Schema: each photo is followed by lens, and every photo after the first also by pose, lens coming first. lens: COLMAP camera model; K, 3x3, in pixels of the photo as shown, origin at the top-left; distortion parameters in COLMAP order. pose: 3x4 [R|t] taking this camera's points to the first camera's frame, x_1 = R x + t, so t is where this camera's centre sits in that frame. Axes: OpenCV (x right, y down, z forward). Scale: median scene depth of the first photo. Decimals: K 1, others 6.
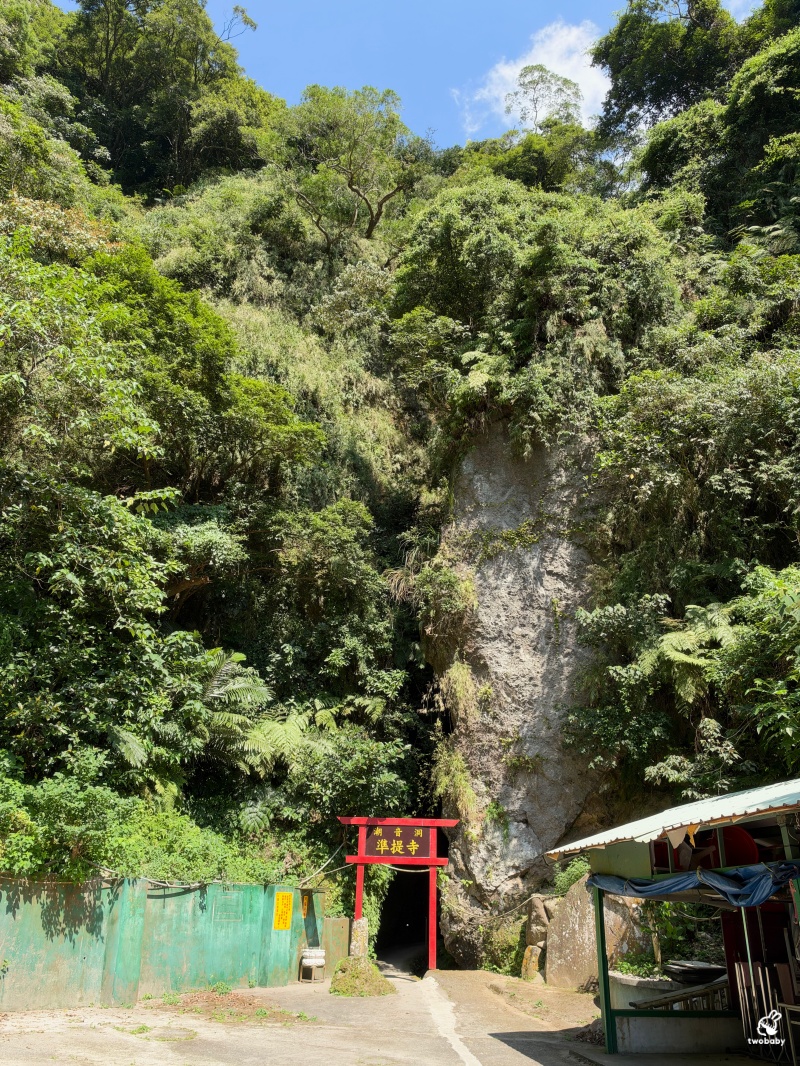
lens RADIAL K [[732.4, 0, 400.0], [0, 732.4, 533.0], [0, 0, 1]] dist [0.080140, -0.192687]
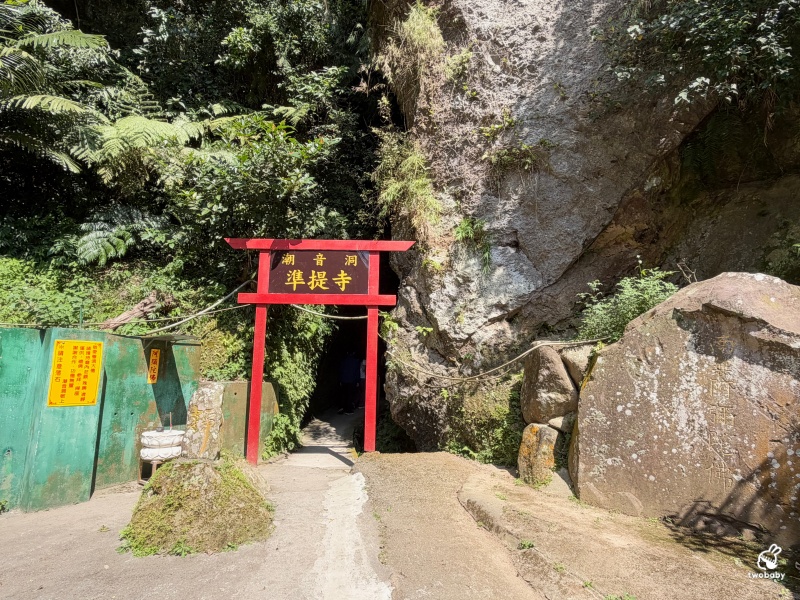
lens RADIAL K [[465.7, 0, 400.0], [0, 465.7, 300.0], [0, 0, 1]] dist [0.001733, 0.000294]
pose [[0.999220, -0.005141, 0.039148, 0.051251], [-0.007524, 0.948525, 0.316612, 0.308612], [-0.038761, -0.316659, 0.947747, 0.599307]]
